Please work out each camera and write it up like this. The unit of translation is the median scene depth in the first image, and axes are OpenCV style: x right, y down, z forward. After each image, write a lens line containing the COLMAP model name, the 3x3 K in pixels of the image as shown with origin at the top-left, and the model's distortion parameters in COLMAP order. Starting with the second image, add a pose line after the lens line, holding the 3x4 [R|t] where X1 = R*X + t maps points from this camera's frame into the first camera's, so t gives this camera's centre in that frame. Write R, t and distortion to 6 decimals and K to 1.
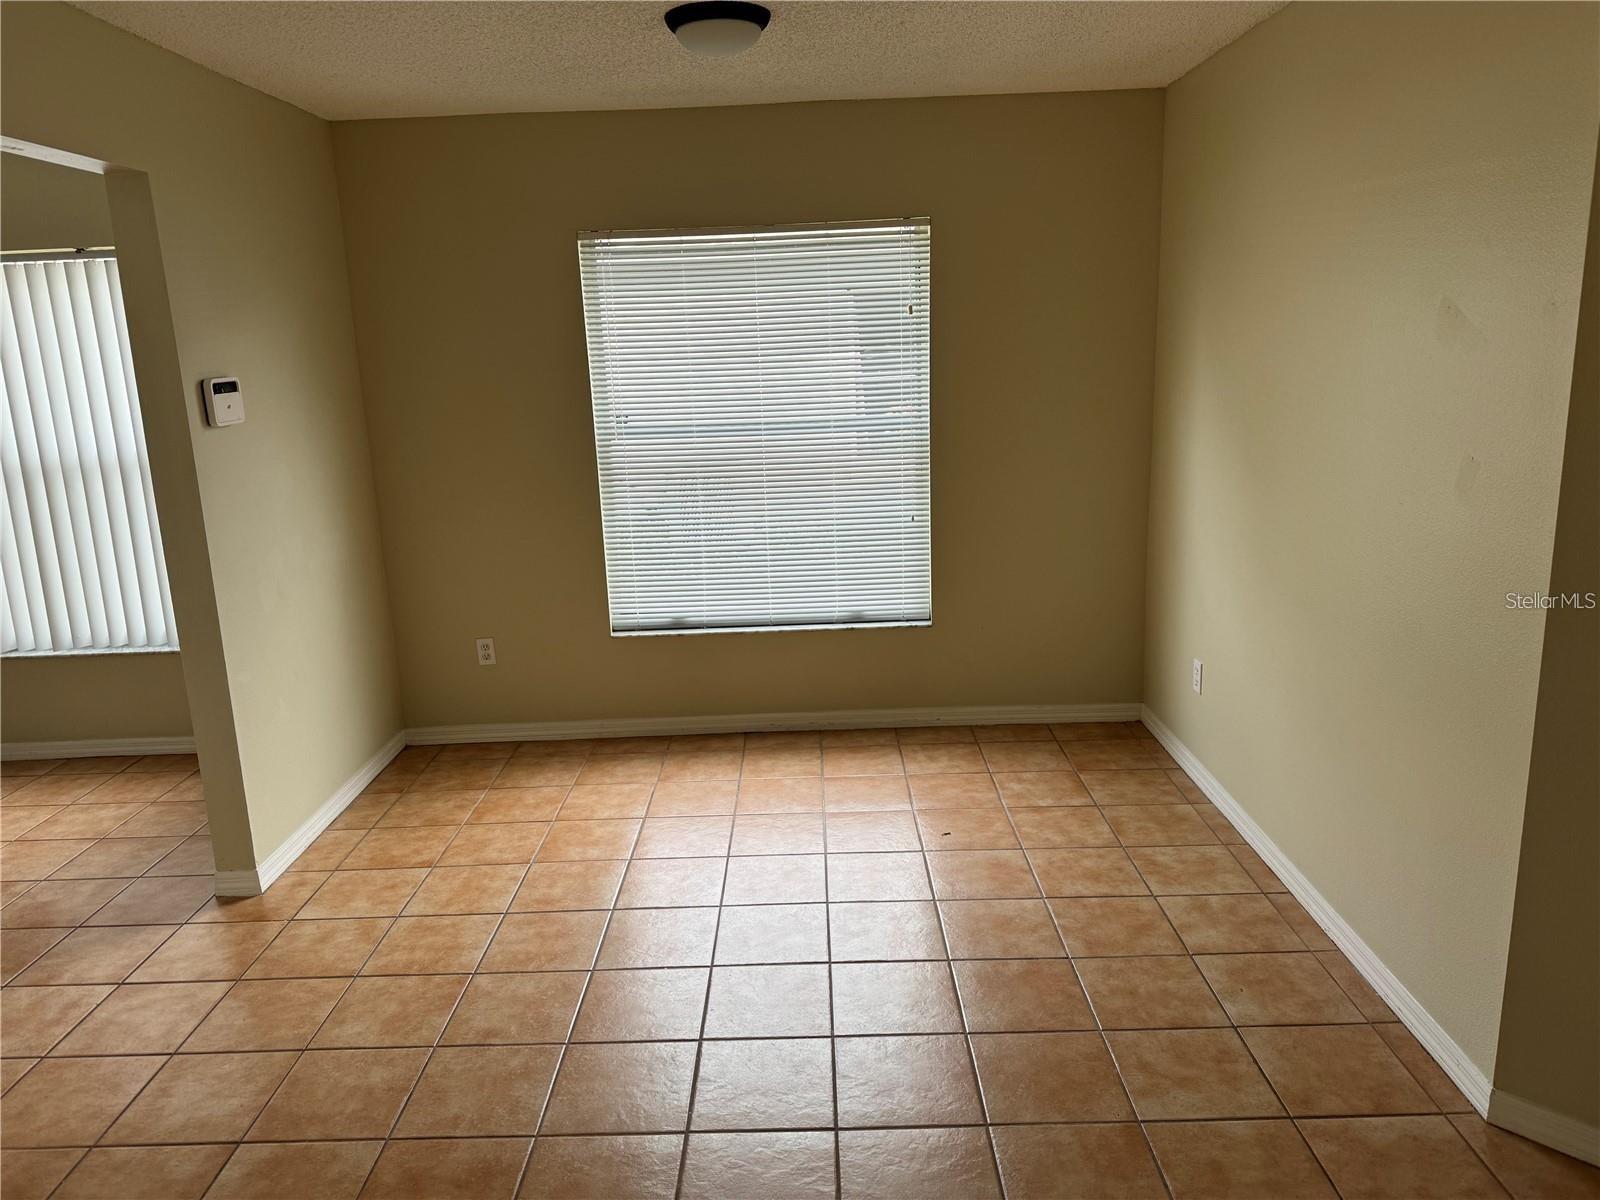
lens RADIAL K [[1116.5, 0, 792.7], [0, 1116.5, 604.2], [0, 0, 1]] dist [0.119907, -0.187434]
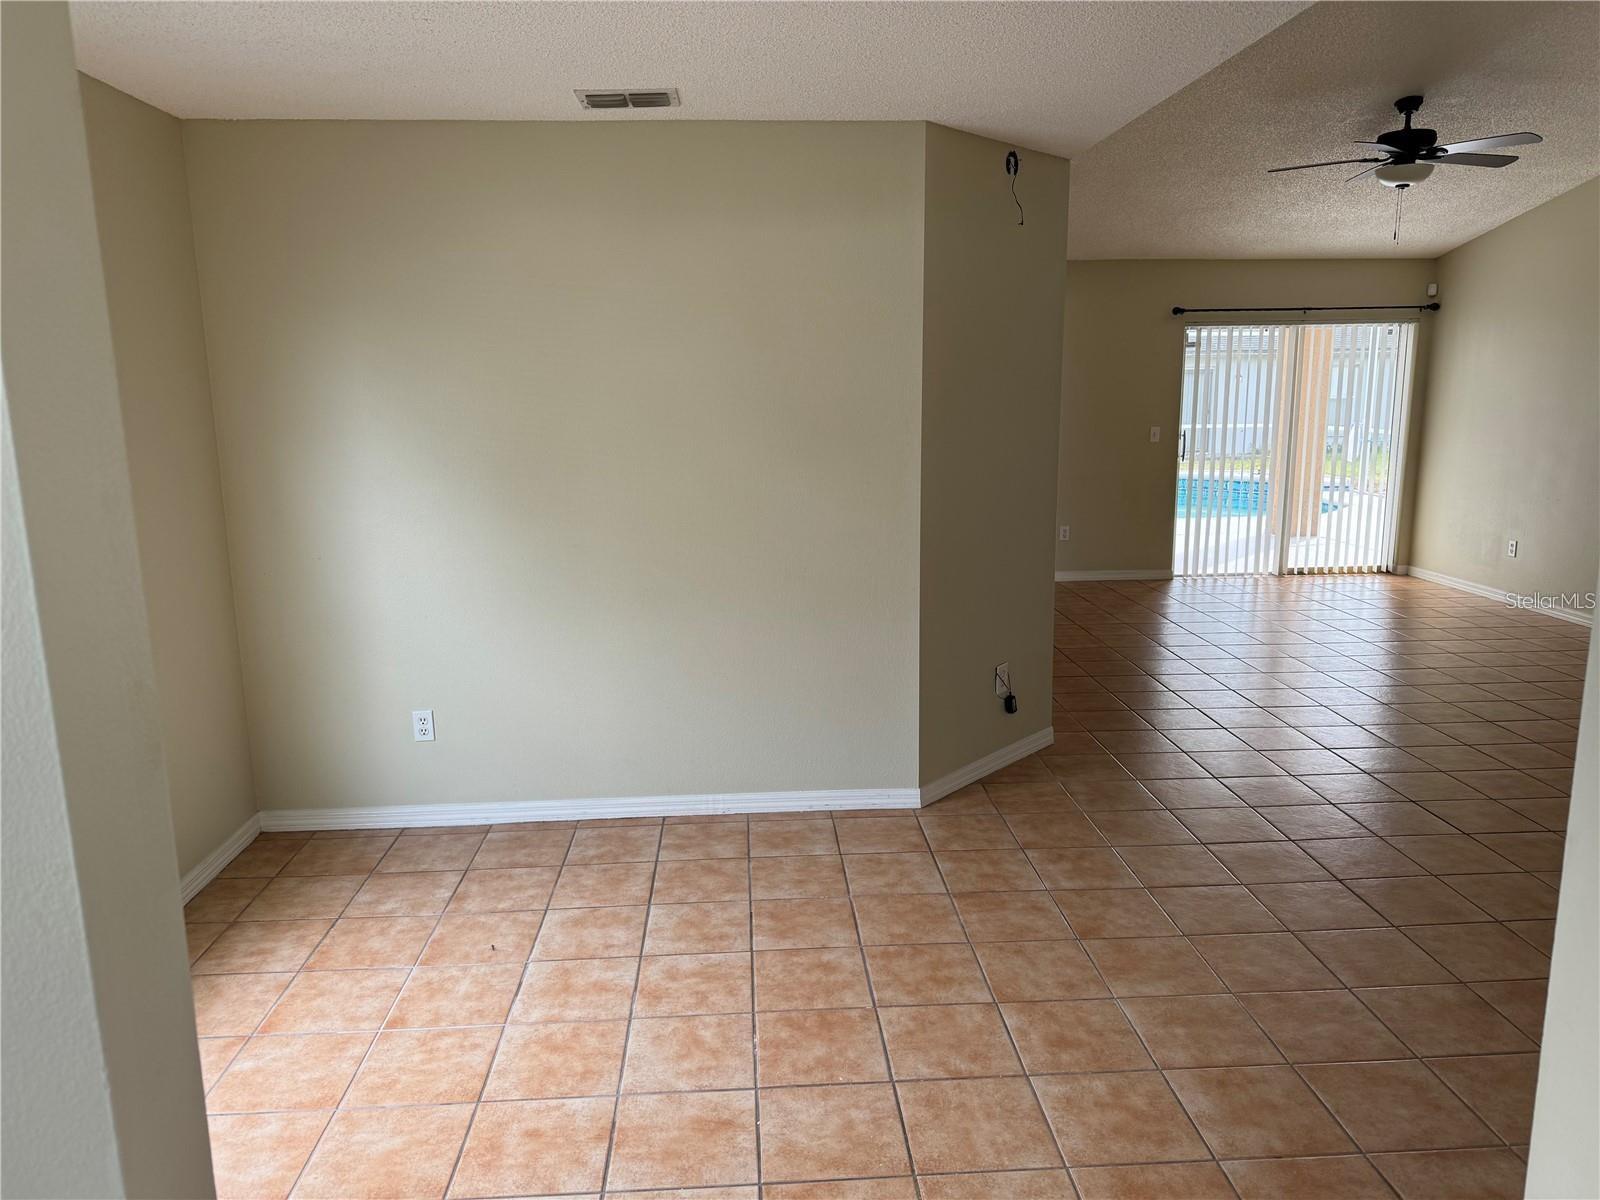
lens RADIAL K [[1116.5, 0, 792.7], [0, 1116.5, 604.2], [0, 0, 1]] dist [0.119907, -0.187434]
pose [[-0.077475, -0.150625, 0.985550, -0.735229], [0.250633, 0.953834, 0.165480, -0.140817], [-0.964977, 0.259832, -0.036147, 0.775005]]
